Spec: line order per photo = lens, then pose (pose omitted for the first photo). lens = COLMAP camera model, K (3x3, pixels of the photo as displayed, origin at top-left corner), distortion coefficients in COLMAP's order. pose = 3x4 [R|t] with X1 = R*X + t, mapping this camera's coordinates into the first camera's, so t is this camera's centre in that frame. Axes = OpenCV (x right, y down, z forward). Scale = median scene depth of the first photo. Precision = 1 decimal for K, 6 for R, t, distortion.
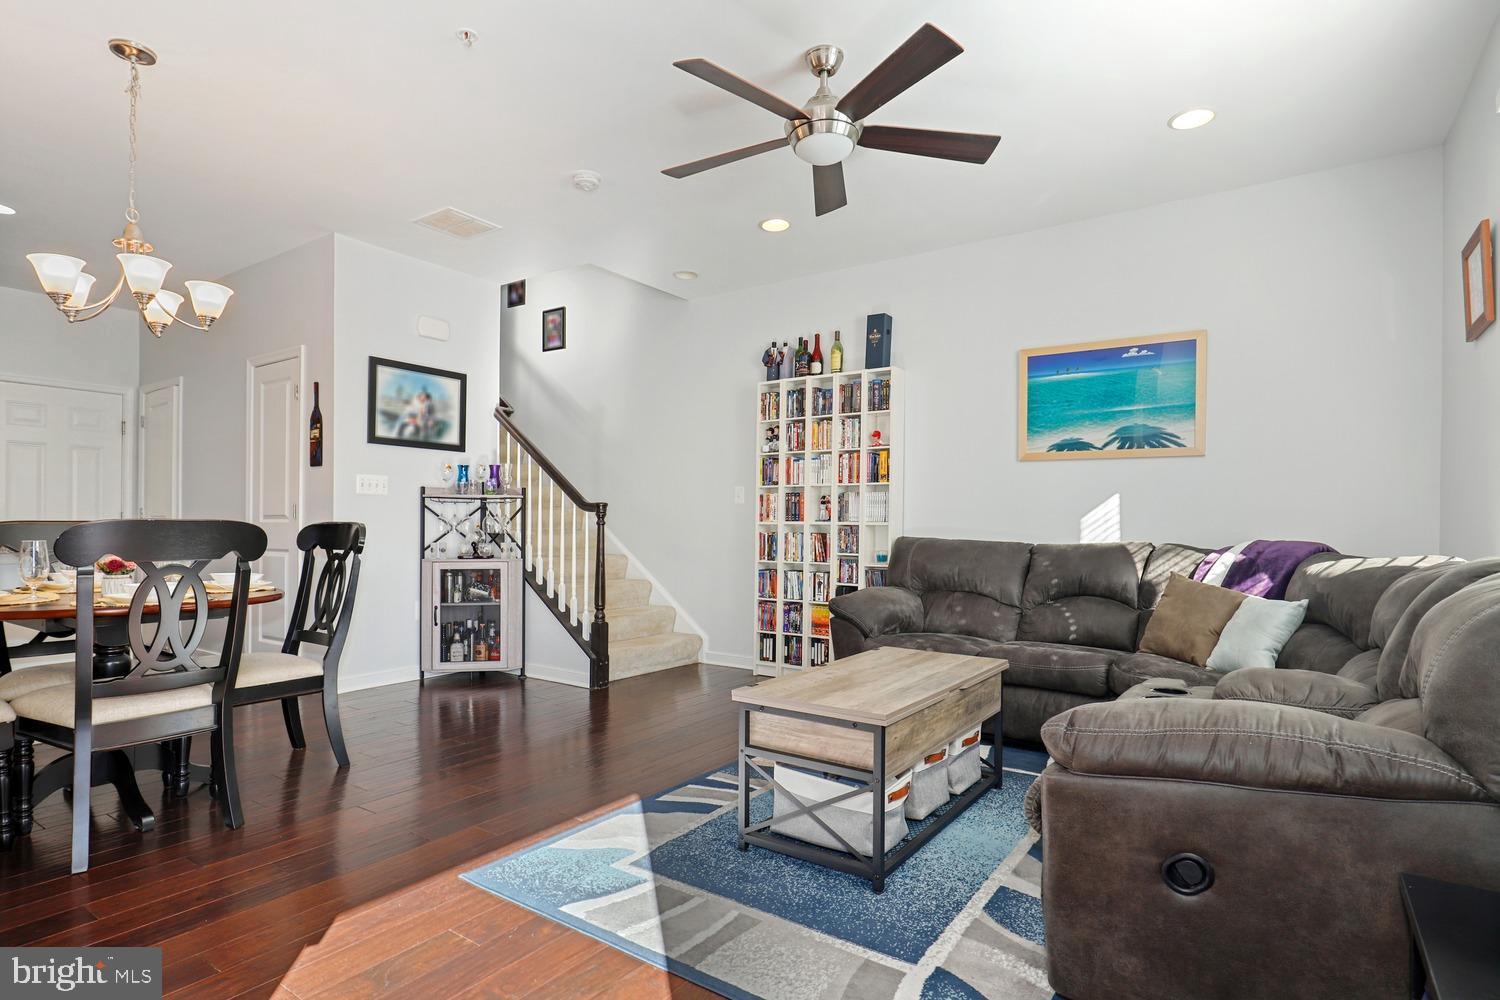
lens RADIAL K [[780.9, 0, 749.3], [0, 780.9, 510.3], [0, 0, 1]] dist [0.025983, -0.000114]
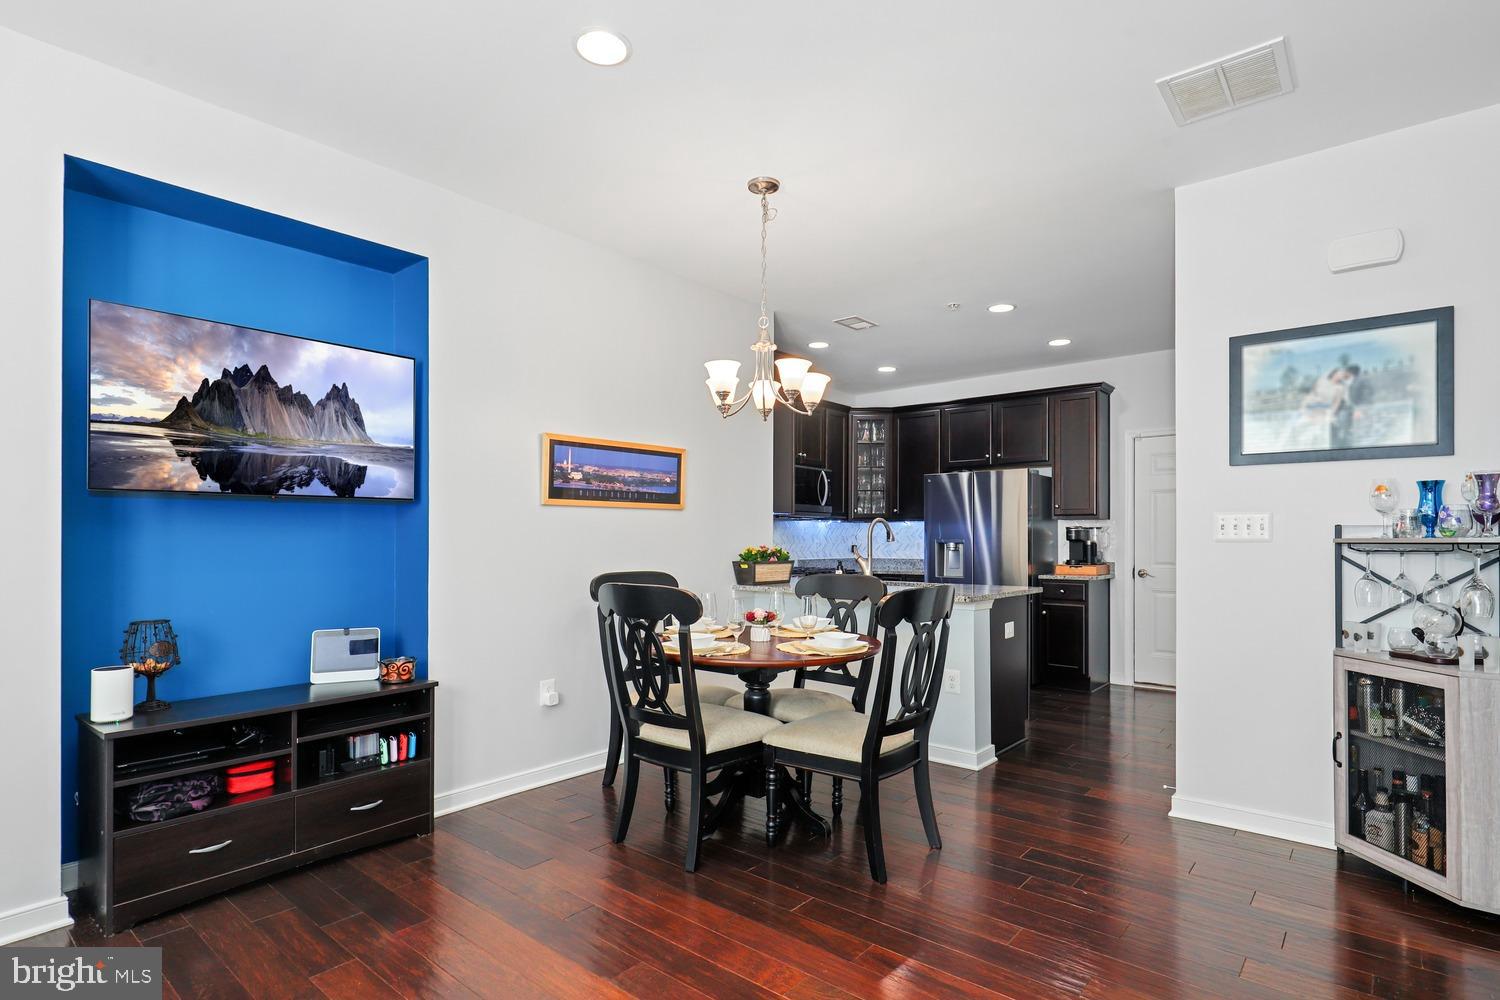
lens RADIAL K [[795.6, 0, 734.2], [0, 795.6, 526.2], [0, 0, 1]] dist [-0.001161, 0.001013]
pose [[-0.105808, -0.018736, -0.994210, 0.240040], [0.014927, 0.999680, -0.020428, -0.025588], [0.994274, -0.017002, -0.105495, 0.643766]]
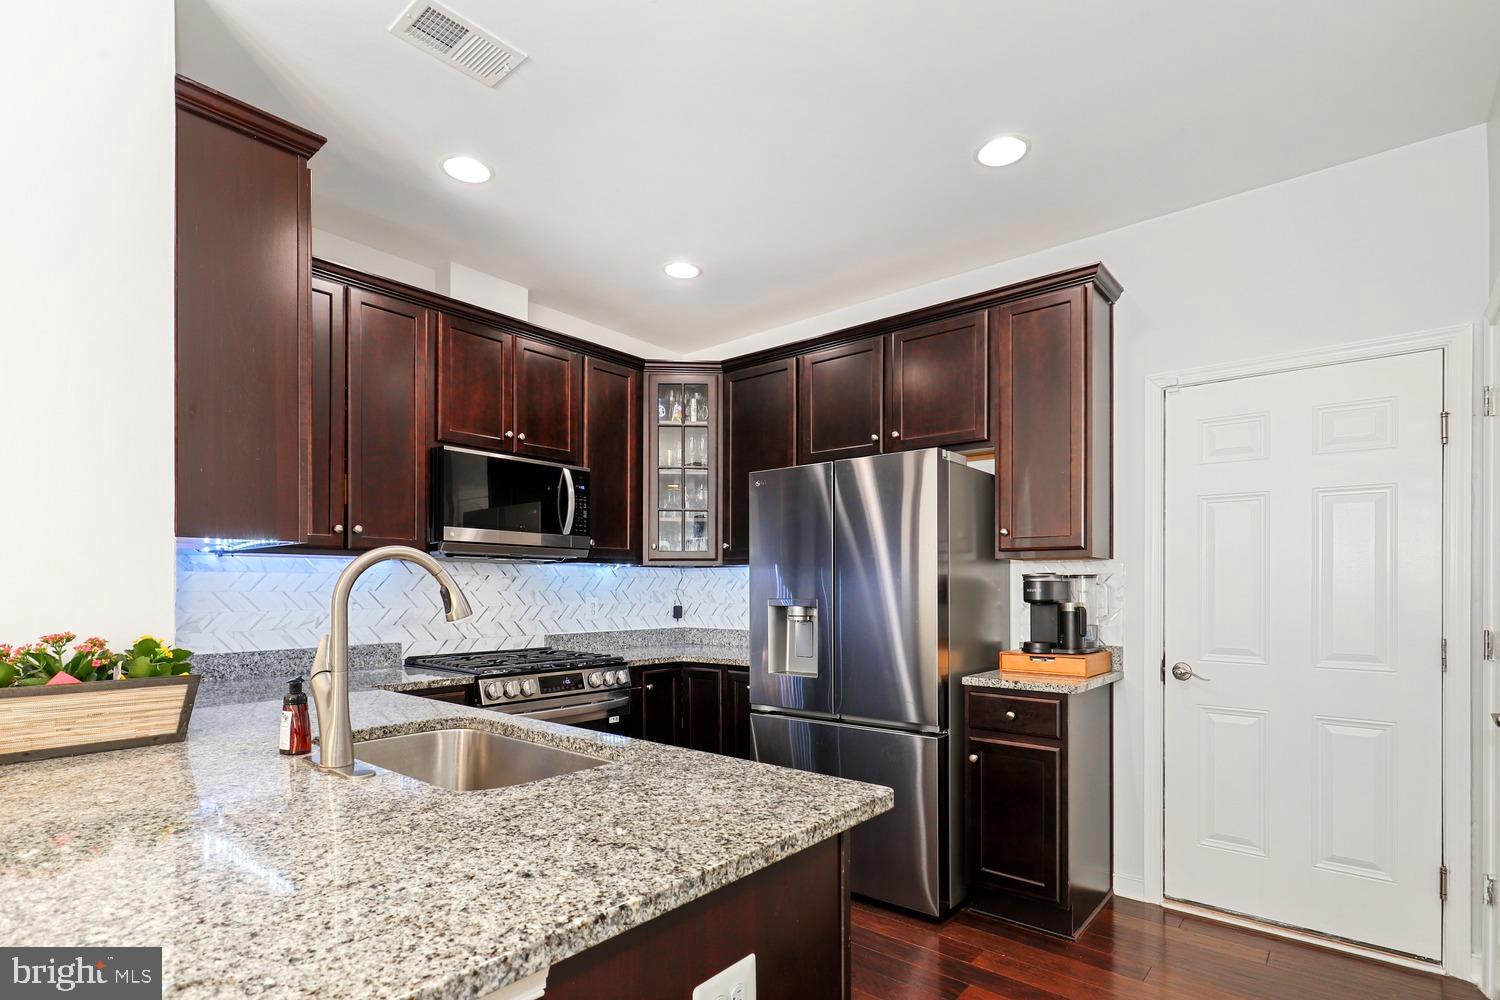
lens RADIAL K [[723.9, 0, 753.9], [0, 723.9, 575.6], [0, 0, 1]] dist [-0.001913, -0.000946]
pose [[-0.107594, -0.019390, -0.994006, -0.541490], [0.016507, 0.999637, -0.021287, -0.033688], [0.994058, -0.018698, -0.107235, 0.903640]]
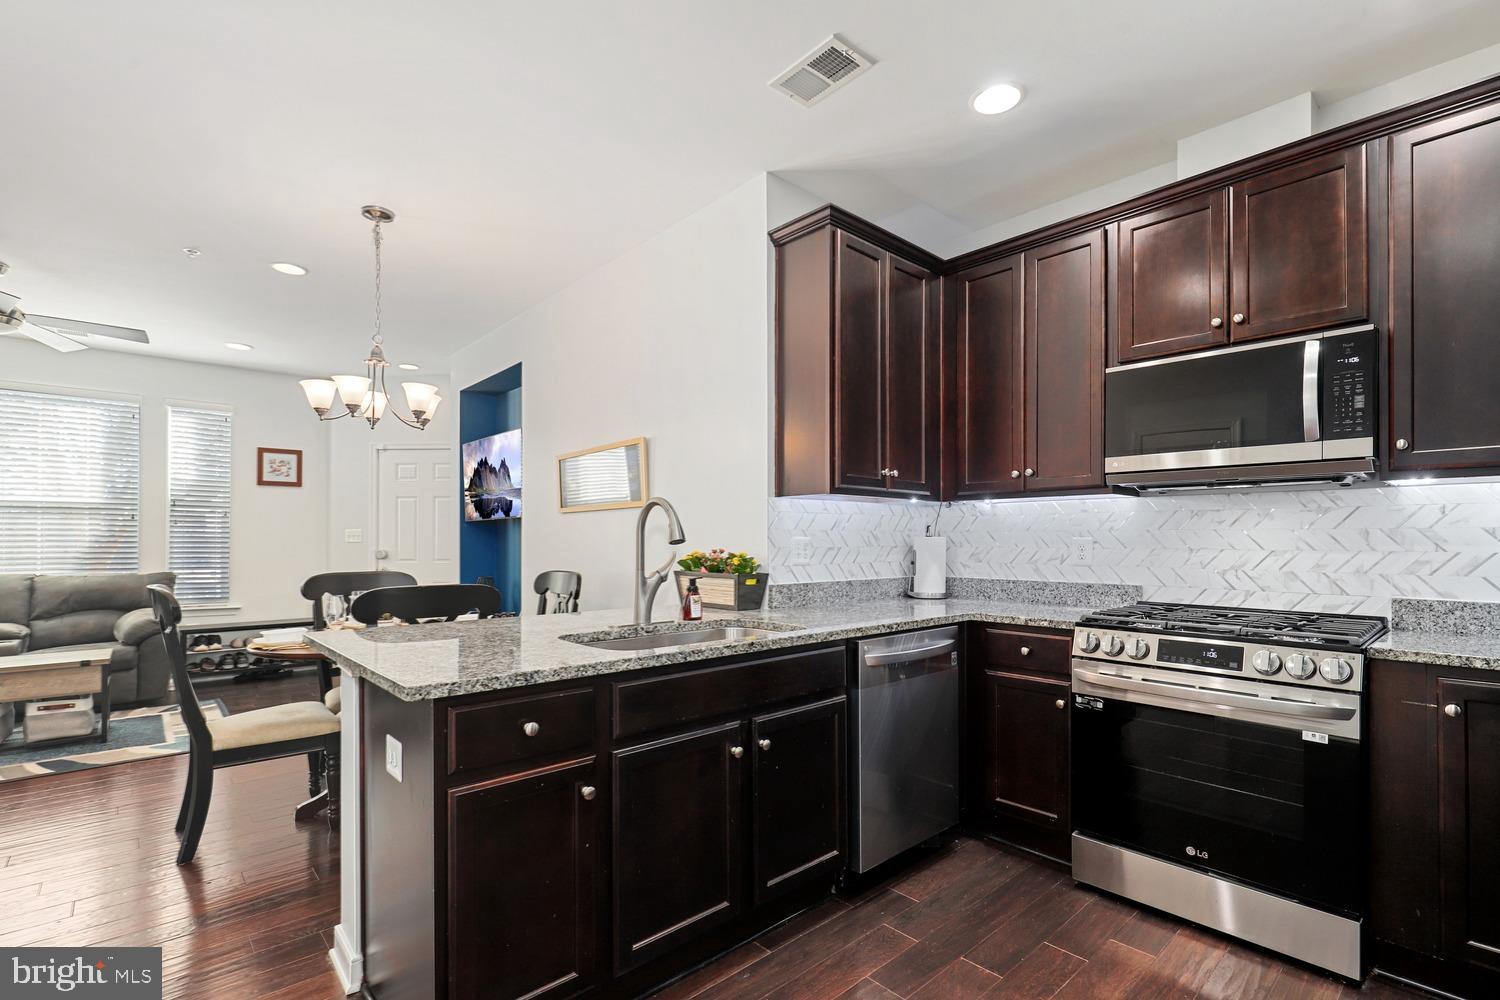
lens RADIAL K [[687.9, 0, 757.6], [0, 687.9, 534.0], [0, 0, 1]] dist [-0.004808, 0.000336]
pose [[-0.971875, -0.000591, 0.235496, -0.989515], [-0.005921, 0.999742, -0.021927, -0.020693], [-0.235422, -0.022705, -0.971628, 1.156992]]
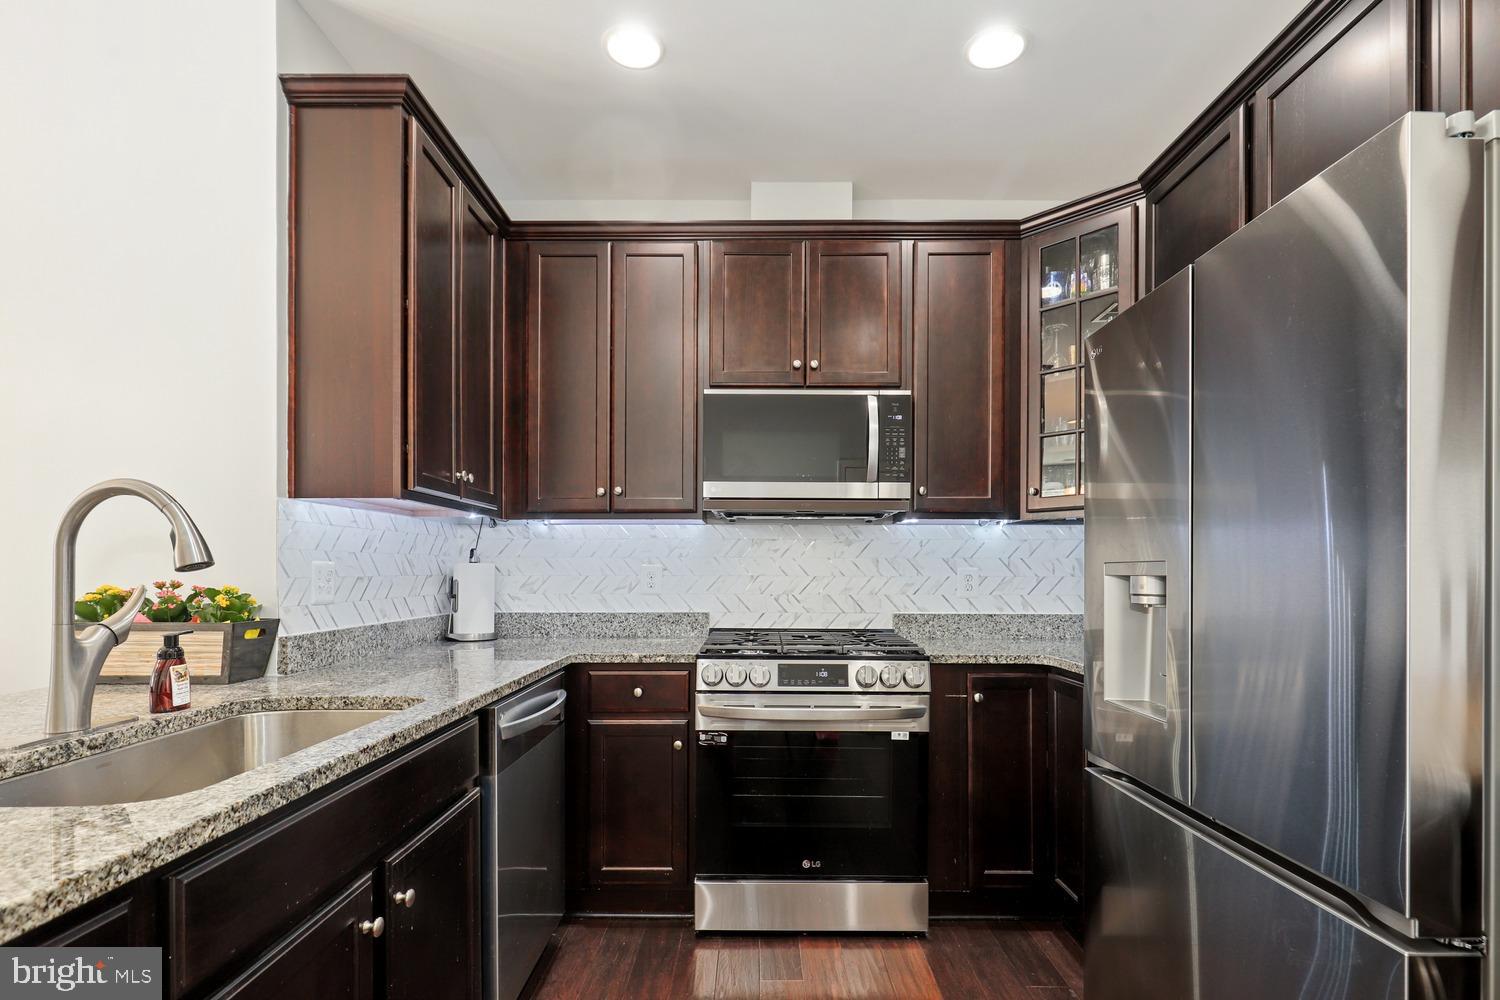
lens RADIAL K [[723.9, 0, 756.0], [0, 723.9, 567.9], [0, 0, 1]] dist [-0.001913, -0.000946]
pose [[-0.833359, -0.003990, -0.552718, -0.859567], [0.005834, 0.999855, -0.016014, -0.019572], [0.552702, -0.016569, -0.833214, 1.048615]]
